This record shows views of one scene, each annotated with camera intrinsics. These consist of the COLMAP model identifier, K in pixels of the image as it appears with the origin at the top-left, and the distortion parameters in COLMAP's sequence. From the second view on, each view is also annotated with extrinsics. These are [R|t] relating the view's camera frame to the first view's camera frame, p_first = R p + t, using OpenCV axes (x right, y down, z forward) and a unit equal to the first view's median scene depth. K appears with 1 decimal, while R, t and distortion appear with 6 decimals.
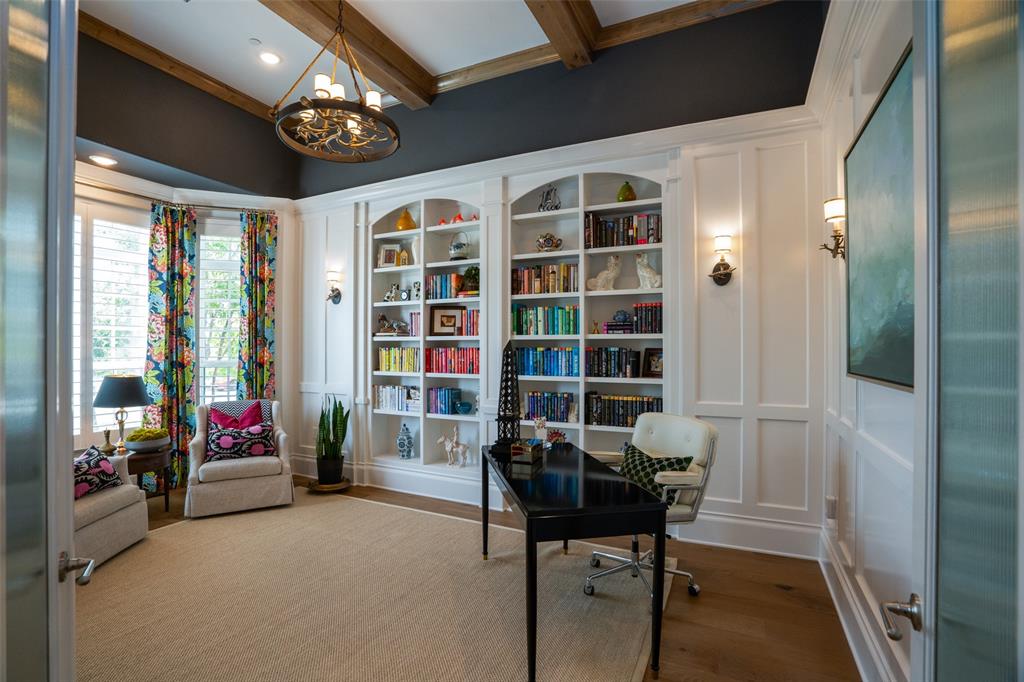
lens RADIAL K [[483.9, 0, 504.4], [0, 483.9, 345.3], [0, 0, 1]] dist [-0.053335, 0.024021]
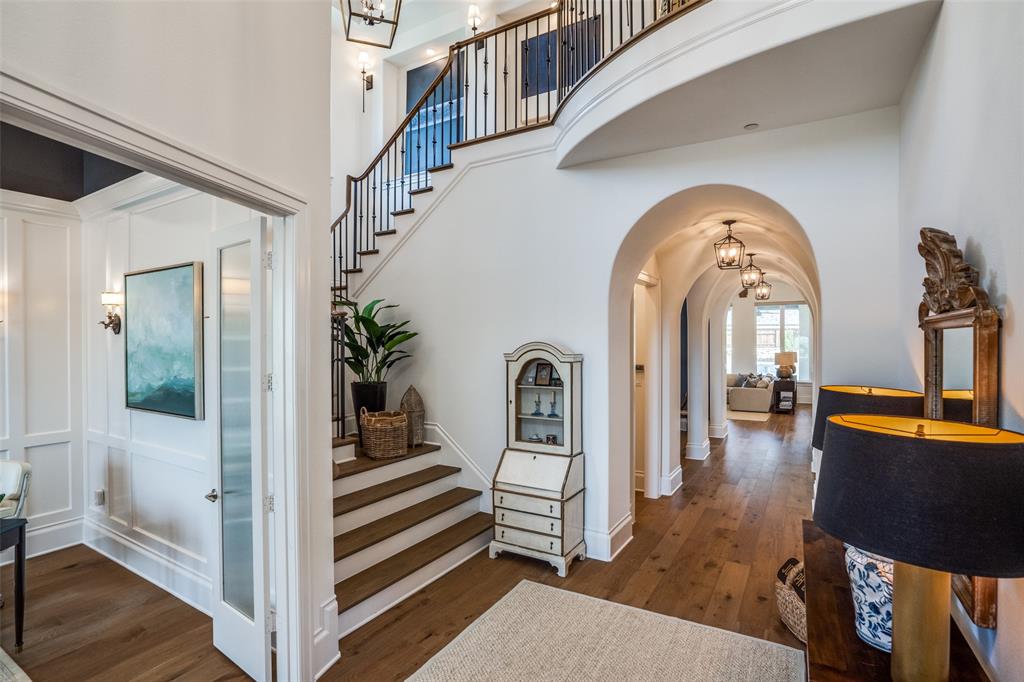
lens RADIAL K [[486.1, 0, 499.8], [0, 486.1, 347.6], [0, 0, 1]] dist [-0.057572, 0.023437]
pose [[0.096031, -0.011509, 0.995312, -0.303204], [-0.001571, 0.999930, 0.011714, -0.065301], [-0.995377, -0.002688, 0.096006, -0.173074]]
